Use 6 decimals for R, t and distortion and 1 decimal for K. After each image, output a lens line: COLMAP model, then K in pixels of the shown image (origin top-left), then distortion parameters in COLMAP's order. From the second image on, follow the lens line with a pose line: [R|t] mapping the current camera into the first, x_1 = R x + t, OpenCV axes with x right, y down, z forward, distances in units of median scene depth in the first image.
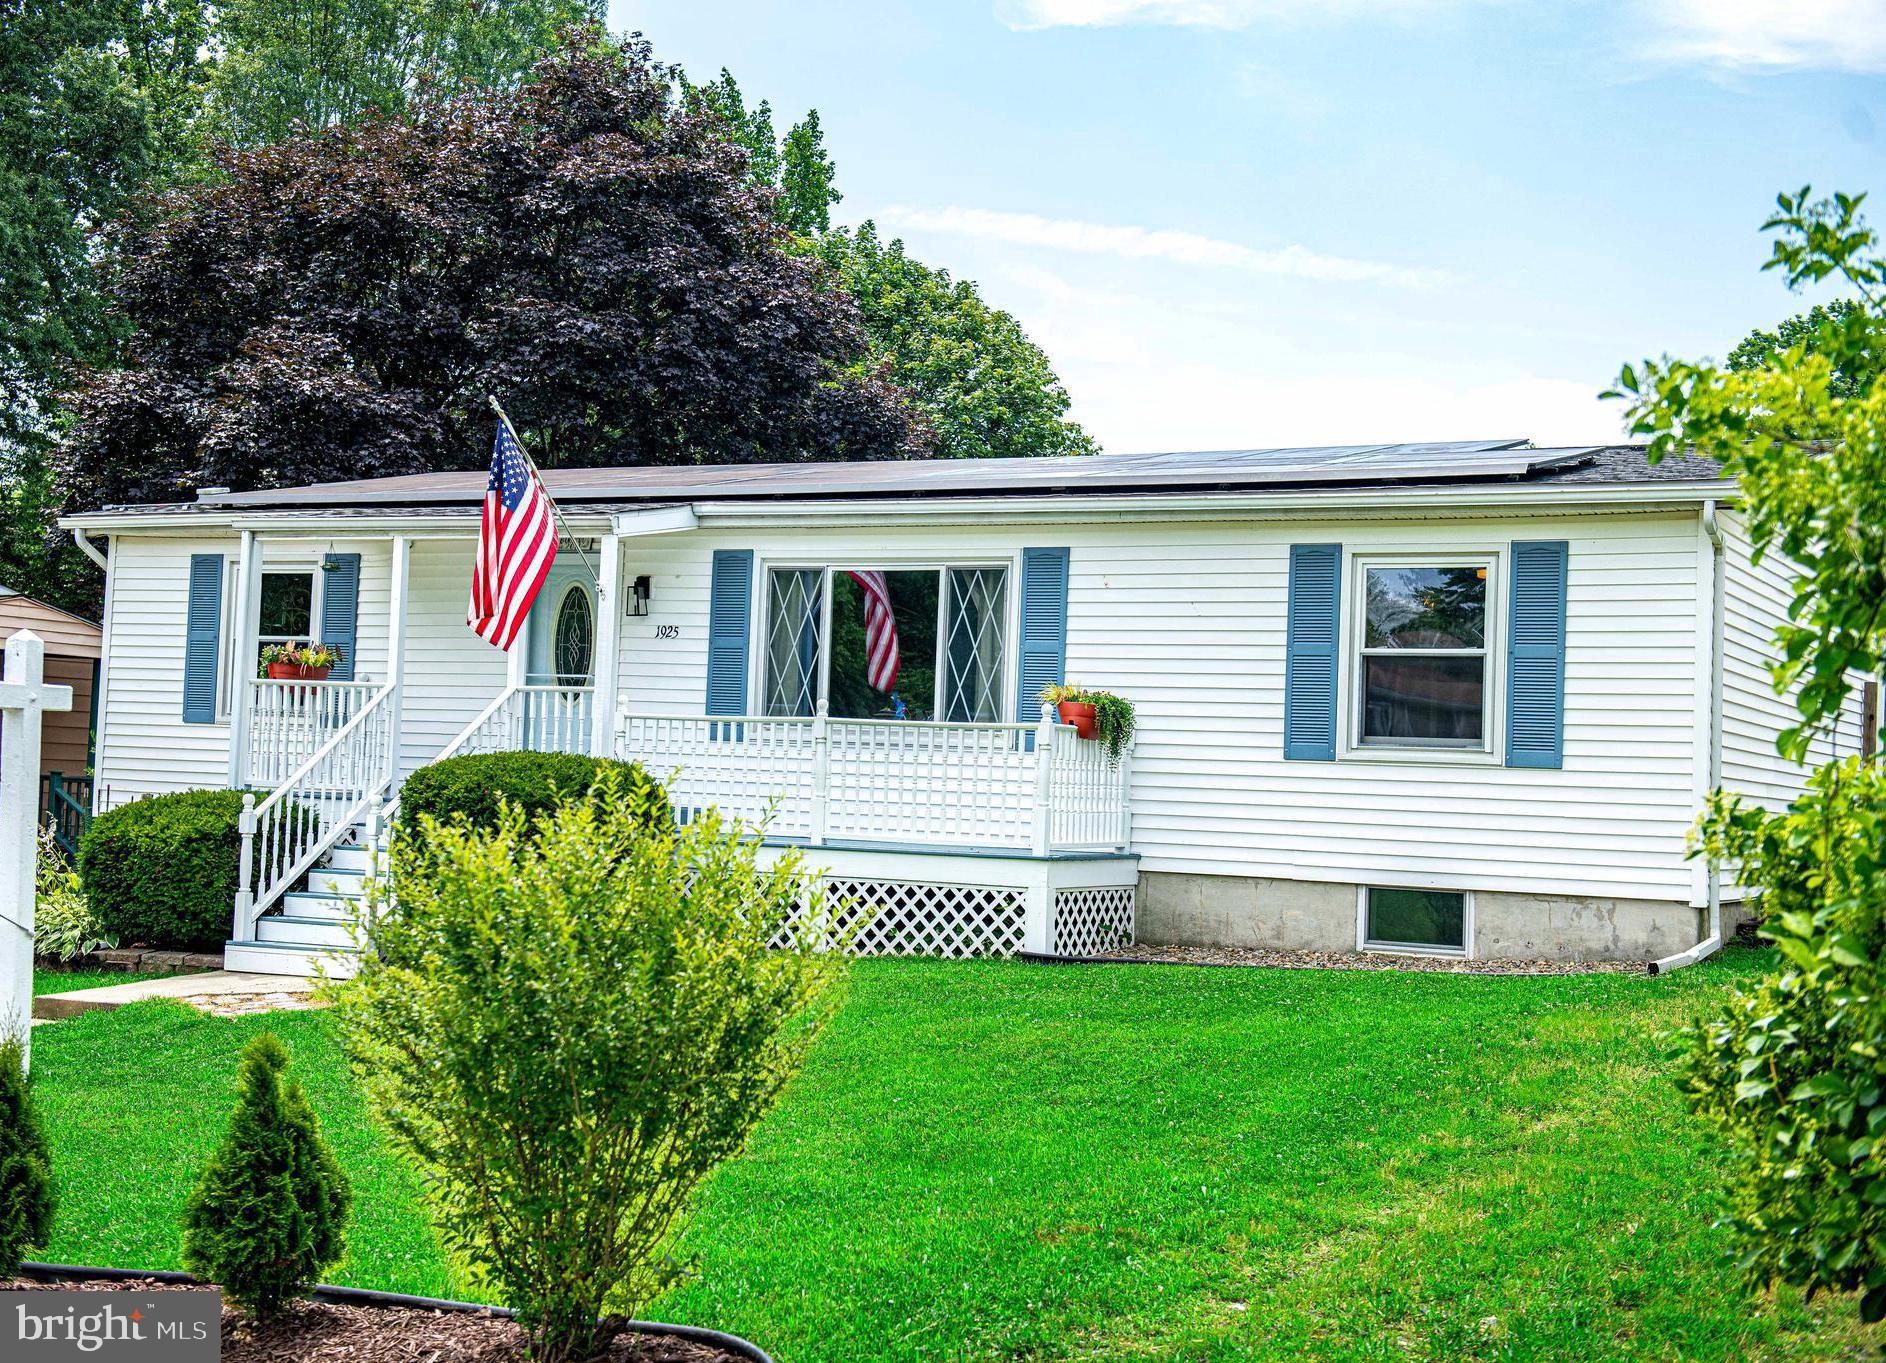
lens RADIAL K [[2542.3, 0, 943.0], [0, 2542.3, 681.5], [0, 0, 1]] dist [0.133648, -0.004037]
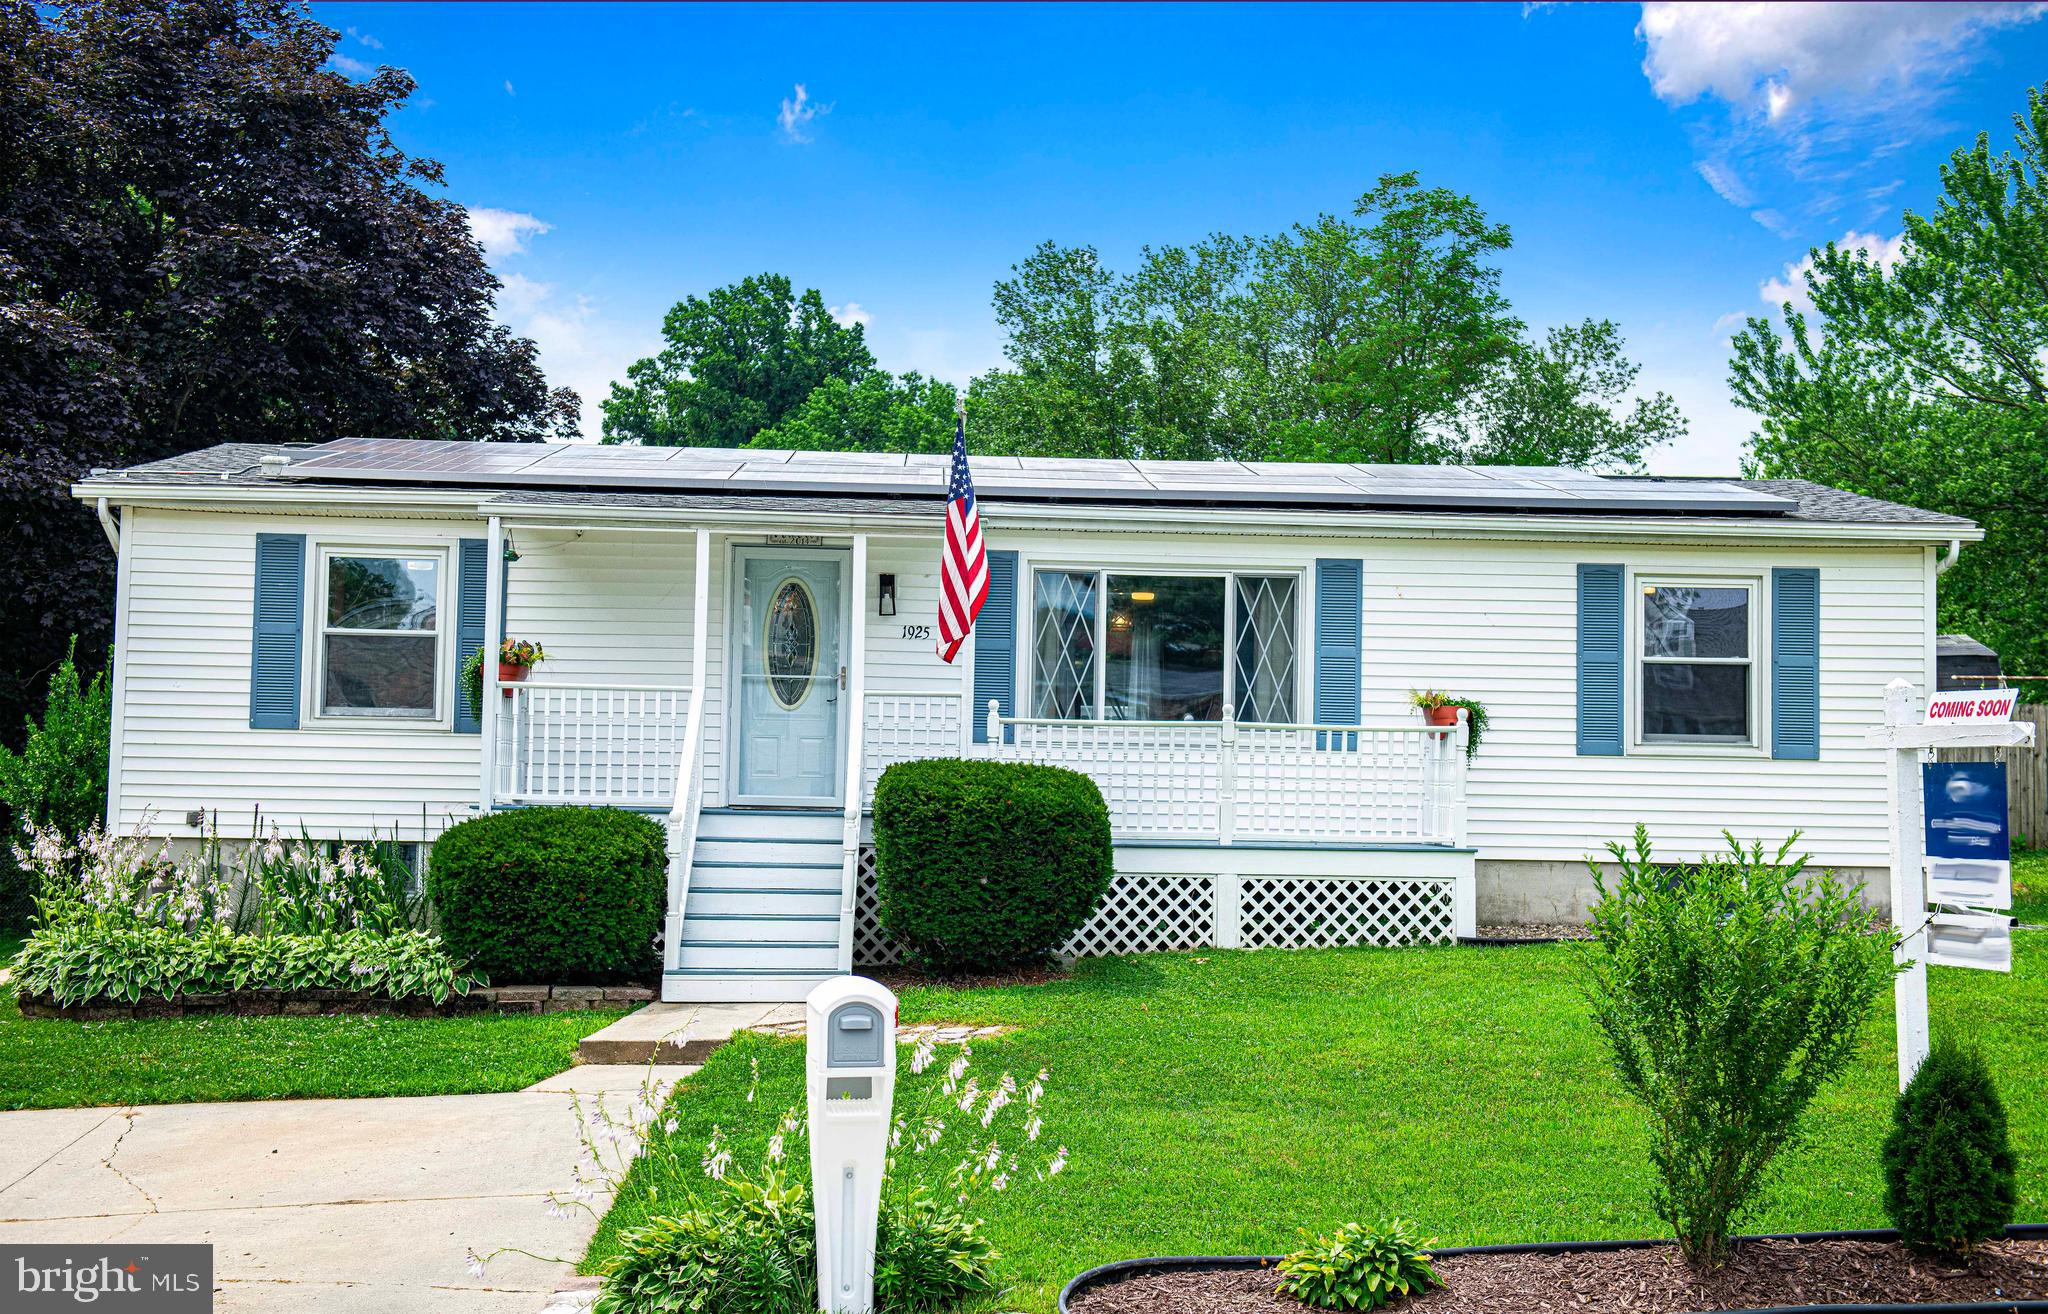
lens RADIAL K [[2752.7, 0, 1024.0], [0, 2752.7, 657.0], [0, 0, 1]] dist [0.168225, 0.017868]
pose [[0.848068, 0.000470, 0.529887, -0.720572], [-0.004982, 0.999962, 0.007087, -0.020100], [-0.529864, -0.008650, 0.848039, 0.092064]]
